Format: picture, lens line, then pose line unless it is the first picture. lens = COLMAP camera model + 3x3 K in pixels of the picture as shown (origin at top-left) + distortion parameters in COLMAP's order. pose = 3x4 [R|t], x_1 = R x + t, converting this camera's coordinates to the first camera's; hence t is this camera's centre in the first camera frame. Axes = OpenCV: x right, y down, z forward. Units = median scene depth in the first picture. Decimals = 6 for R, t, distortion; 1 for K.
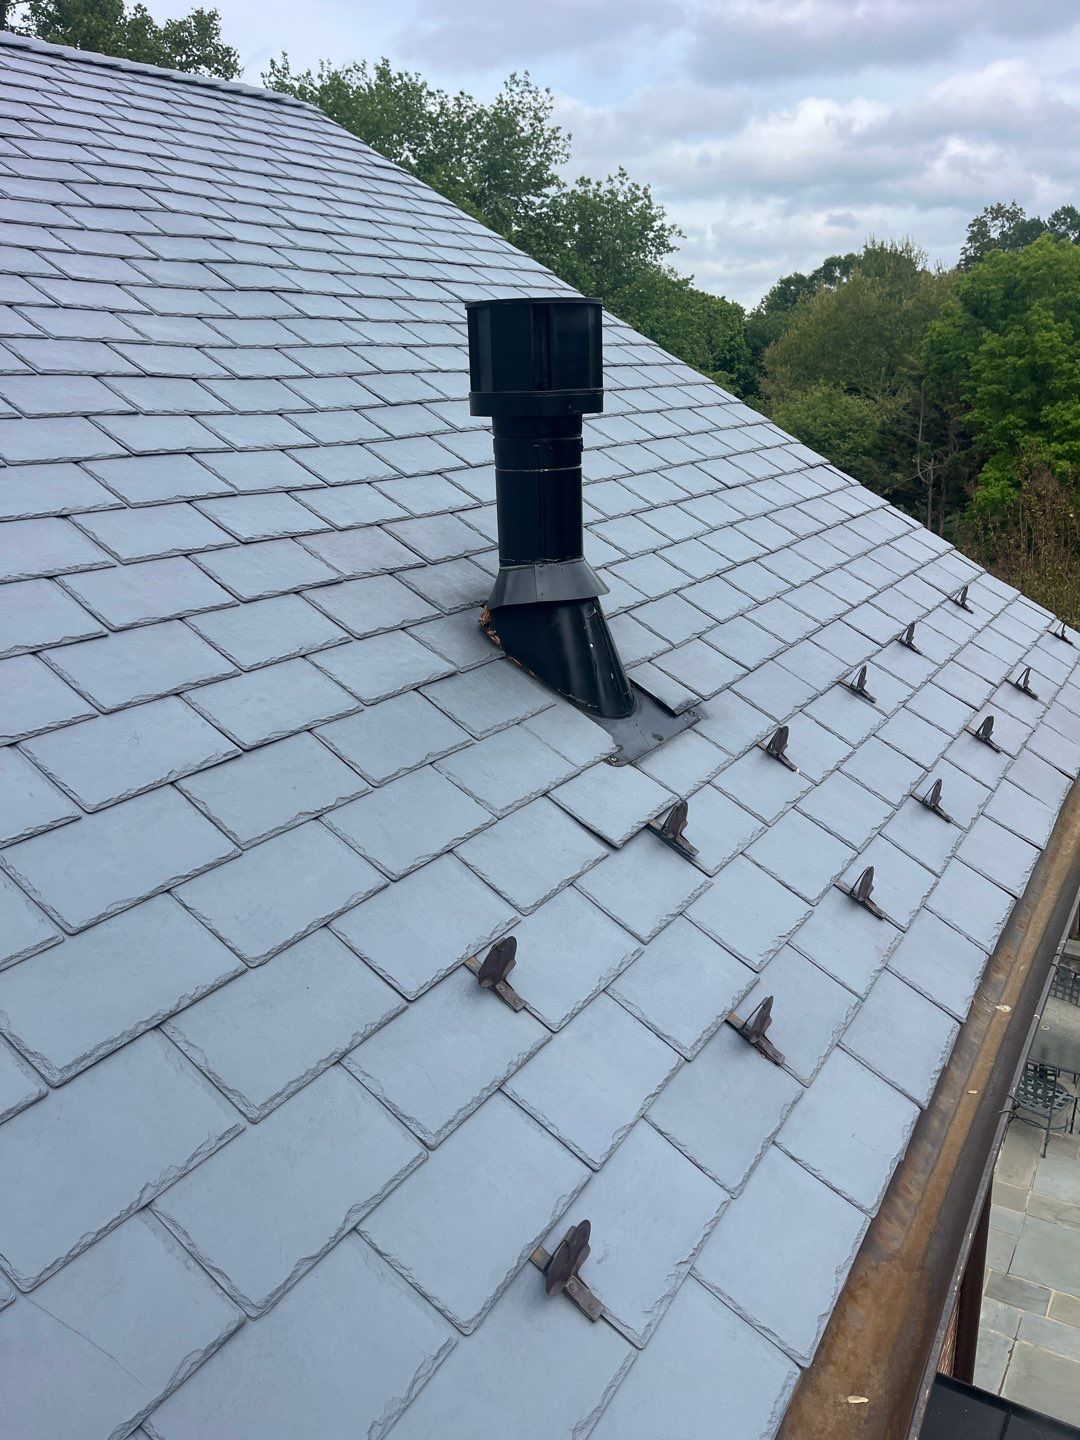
lens RADIAL K [[1110.2, 0, 540.0], [0, 1110.2, 720.0], [0, 0, 1]] dist [0.073323, -0.138581]
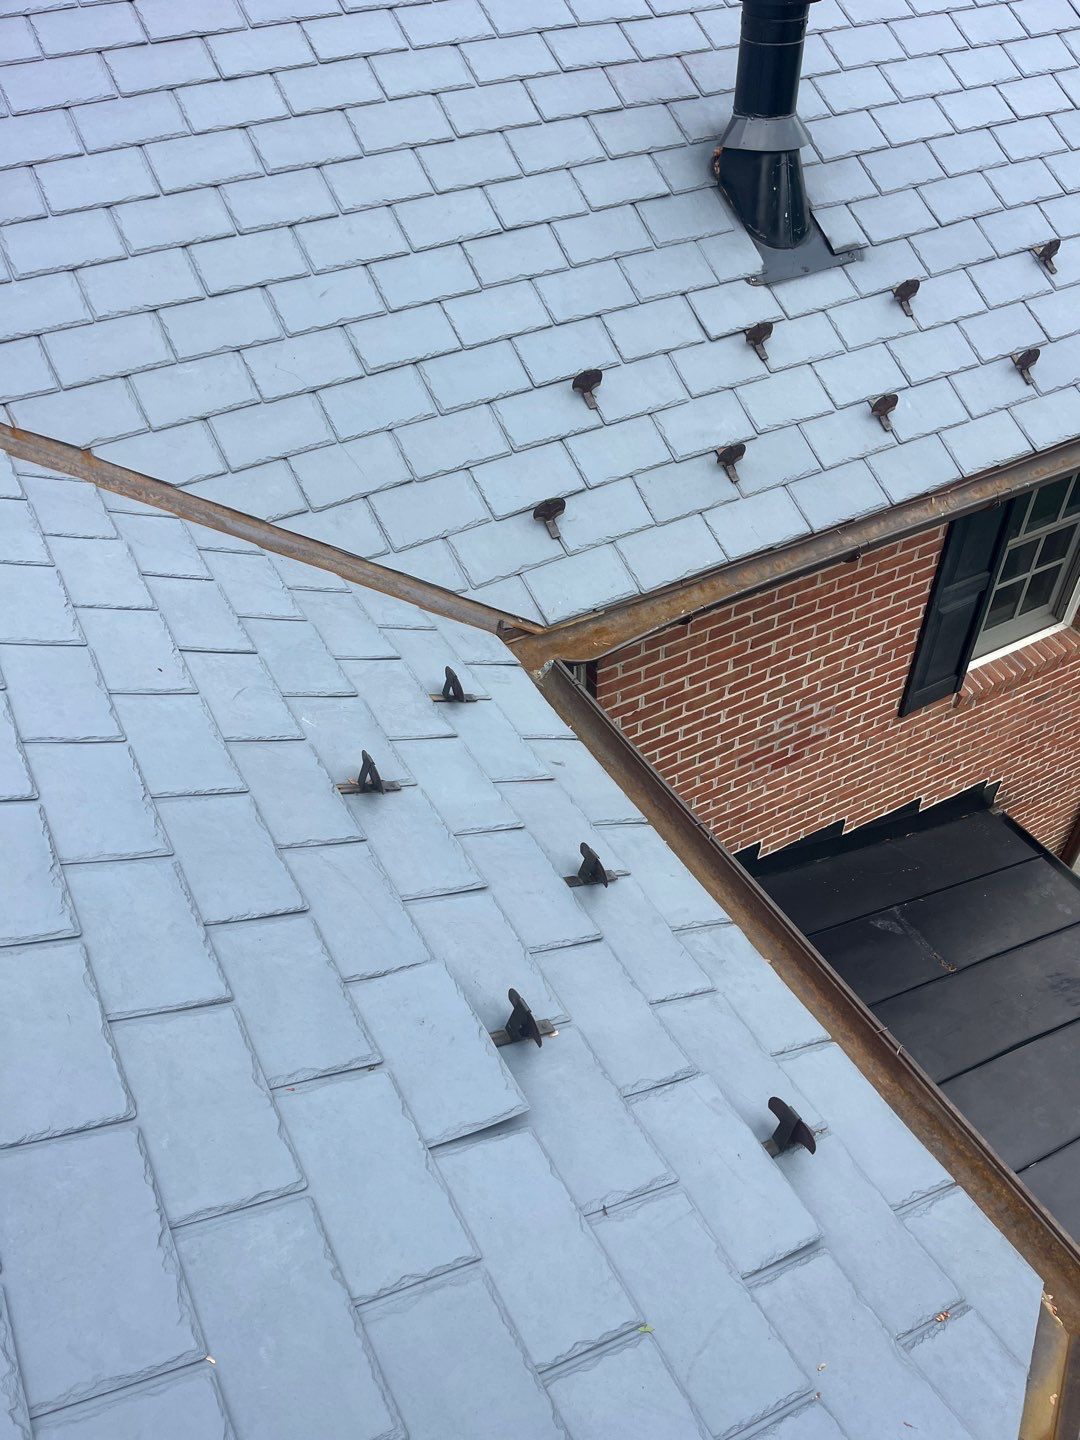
lens RADIAL K [[1110.2, 0, 540.0], [0, 1110.2, 720.0], [0, 0, 1]] dist [0.073323, -0.138581]
pose [[0.879871, 0.363402, -0.306211, 0.533163], [-0.169688, 0.842148, 0.511853, -0.204860], [0.443883, -0.398404, 0.802646, -0.637901]]
